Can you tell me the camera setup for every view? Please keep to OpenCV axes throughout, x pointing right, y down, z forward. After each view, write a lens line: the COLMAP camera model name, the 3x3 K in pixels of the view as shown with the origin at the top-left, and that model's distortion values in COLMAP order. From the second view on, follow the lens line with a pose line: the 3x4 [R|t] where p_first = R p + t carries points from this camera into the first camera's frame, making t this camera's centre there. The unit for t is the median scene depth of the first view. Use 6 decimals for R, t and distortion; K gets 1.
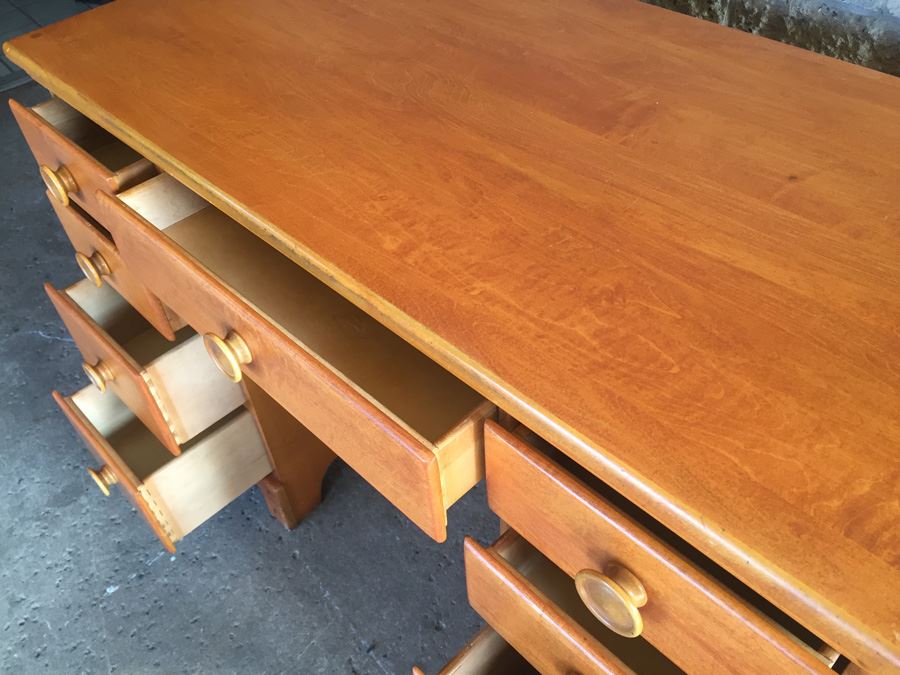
lens RADIAL K [[777.6, 0, 444.3], [0, 777.6, 332.6], [0, 0, 1]] dist [0.092237, -0.139312]
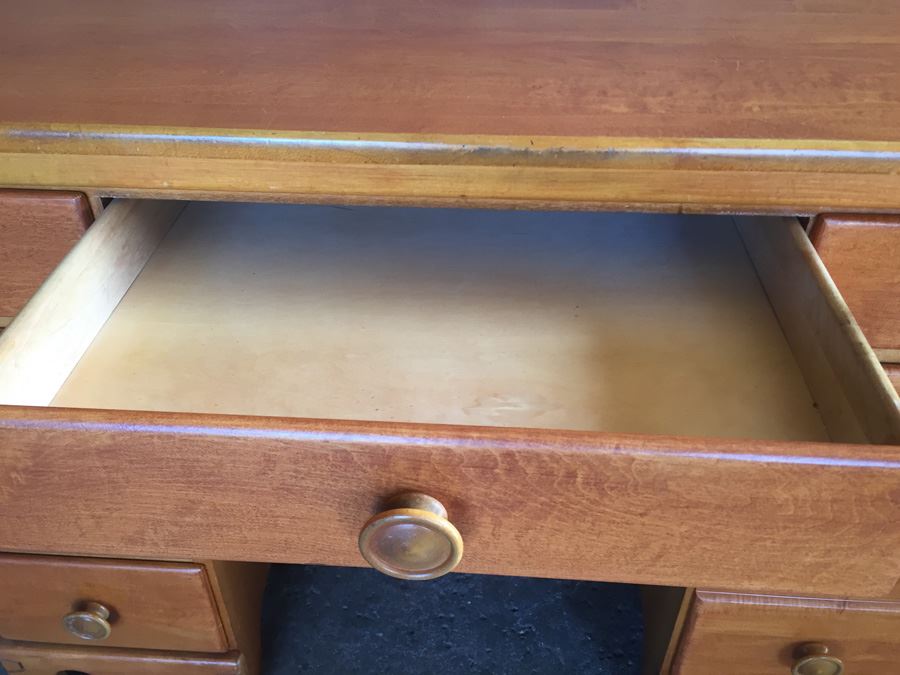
lens RADIAL K [[775.4, 0, 450.6], [0, 775.4, 333.3], [0, 0, 1]] dist [0.089287, -0.135422]
pose [[0.736289, -0.359164, 0.573480, -0.686556], [0.437146, 0.899388, 0.002026, 0.021347], [-0.516509, 0.249203, 0.819217, 0.409241]]
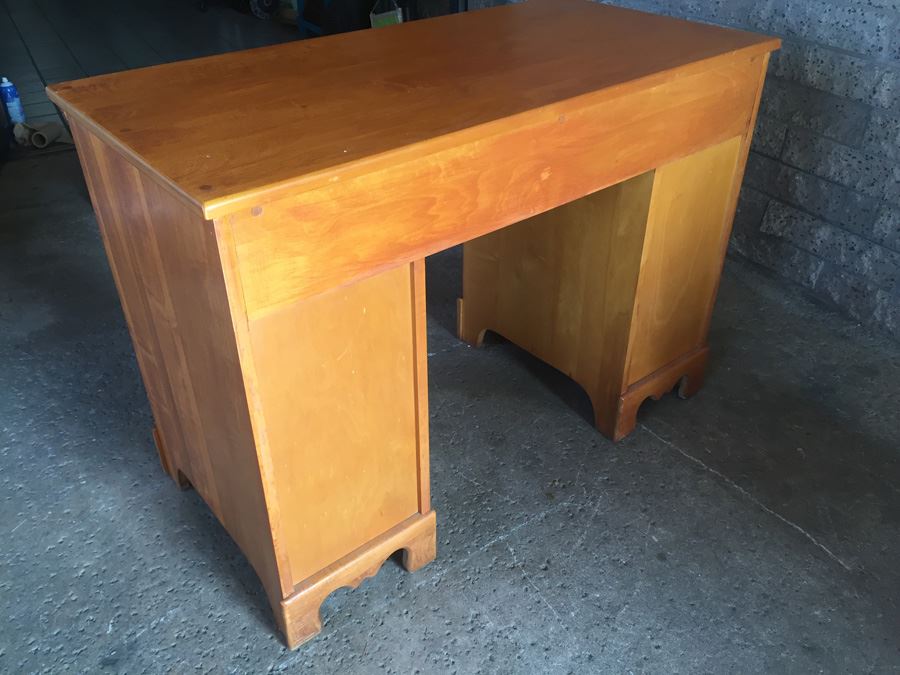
lens RADIAL K [[775.4, 0, 450.6], [0, 775.4, 333.3], [0, 0, 1]] dist [0.089287, -0.135422]
pose [[-0.087217, 0.607291, -0.789678, 1.894539], [-0.691493, 0.533712, 0.486816, -0.903402], [0.717099, 0.588515, 0.373388, 0.819040]]
